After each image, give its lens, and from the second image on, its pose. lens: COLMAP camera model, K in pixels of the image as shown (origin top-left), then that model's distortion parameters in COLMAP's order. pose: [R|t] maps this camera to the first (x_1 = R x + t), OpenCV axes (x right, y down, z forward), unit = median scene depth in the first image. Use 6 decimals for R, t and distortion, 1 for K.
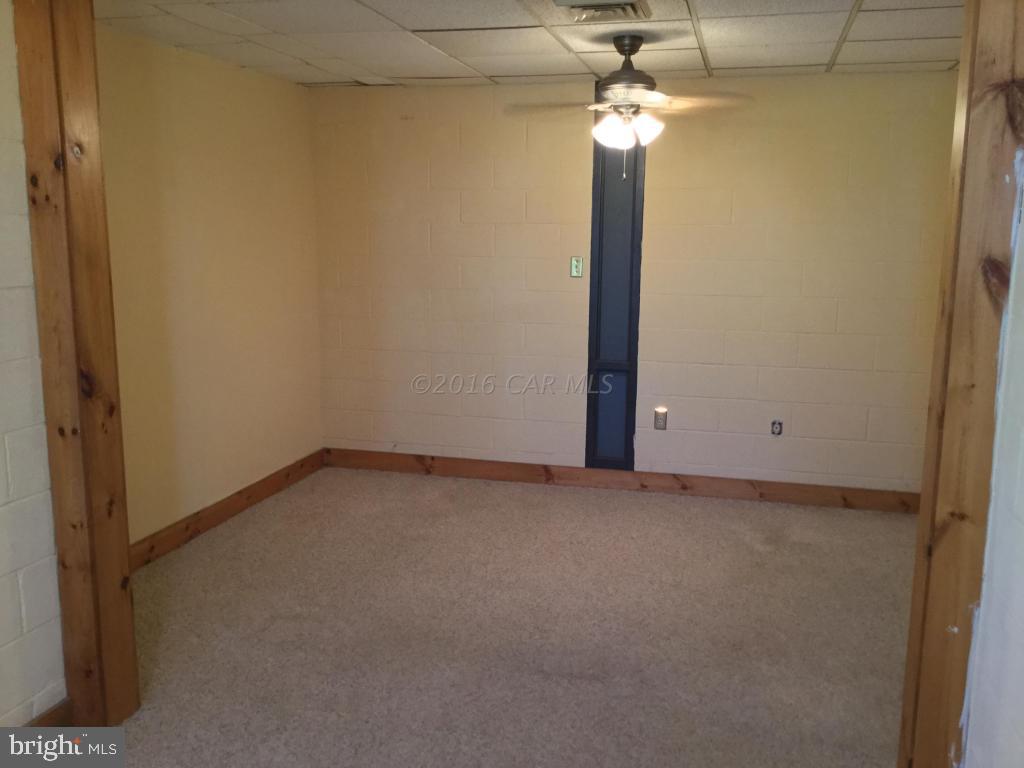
lens RADIAL K [[918.4, 0, 522.1], [0, 918.4, 383.9], [0, 0, 1]] dist [0.091058, -0.153646]
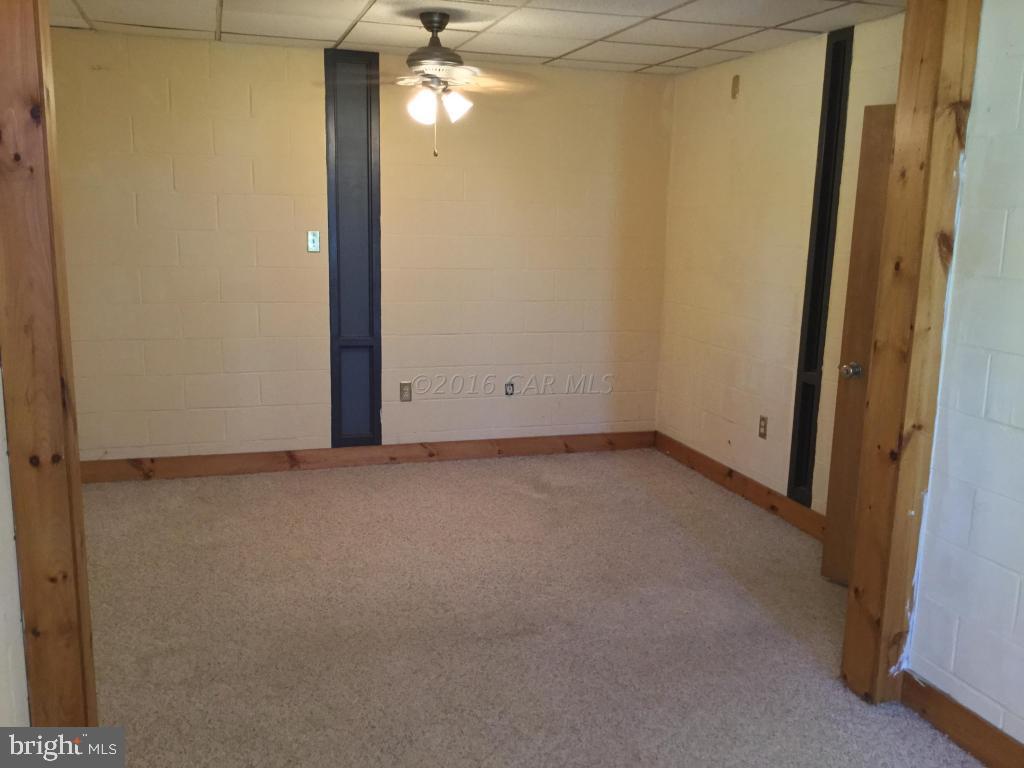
lens RADIAL K [[918.4, 0, 522.4], [0, 918.4, 383.1], [0, 0, 1]] dist [0.091058, -0.153646]
pose [[0.848390, -0.088056, 0.521997, -0.285079], [0.073735, 0.996113, 0.048196, -0.010785], [-0.524211, -0.002400, 0.851585, 0.066046]]
